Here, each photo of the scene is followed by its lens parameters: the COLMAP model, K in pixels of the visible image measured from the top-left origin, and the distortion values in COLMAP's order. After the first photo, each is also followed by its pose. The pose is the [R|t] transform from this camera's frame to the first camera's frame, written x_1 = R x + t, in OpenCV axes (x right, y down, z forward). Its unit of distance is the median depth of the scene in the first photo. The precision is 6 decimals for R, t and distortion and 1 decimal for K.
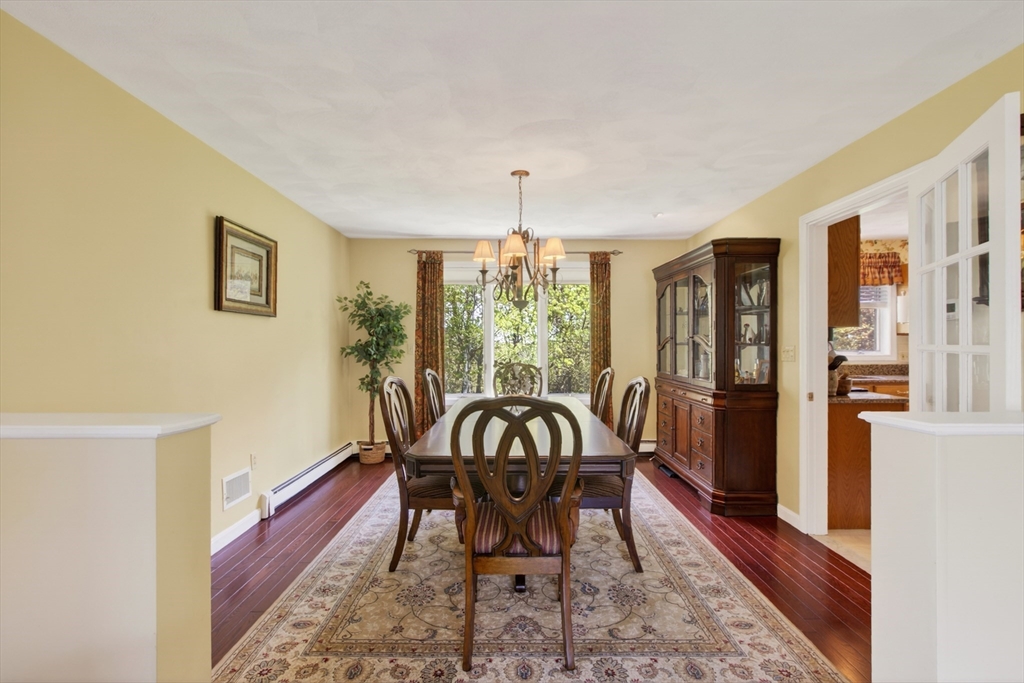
lens RADIAL K [[465.4, 0, 512.7], [0, 465.4, 341.9], [0, 0, 1]] dist [-0.003977, -0.000184]
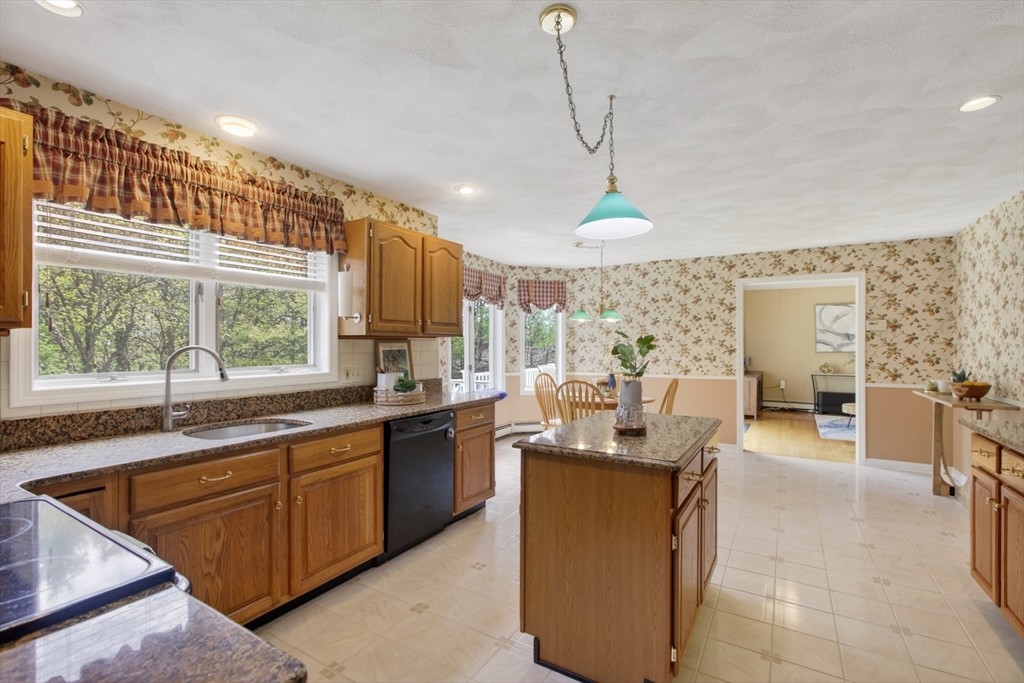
lens RADIAL K [[465.4, 0, 514.4], [0, 465.4, 344.1], [0, 0, 1]] dist [-0.003977, -0.000184]
pose [[0.538930, 0.001294, 0.842350, 0.447135], [-0.001657, 0.999999, -0.000476, -0.008059], [-0.842349, -0.001140, 0.538931, 0.488498]]
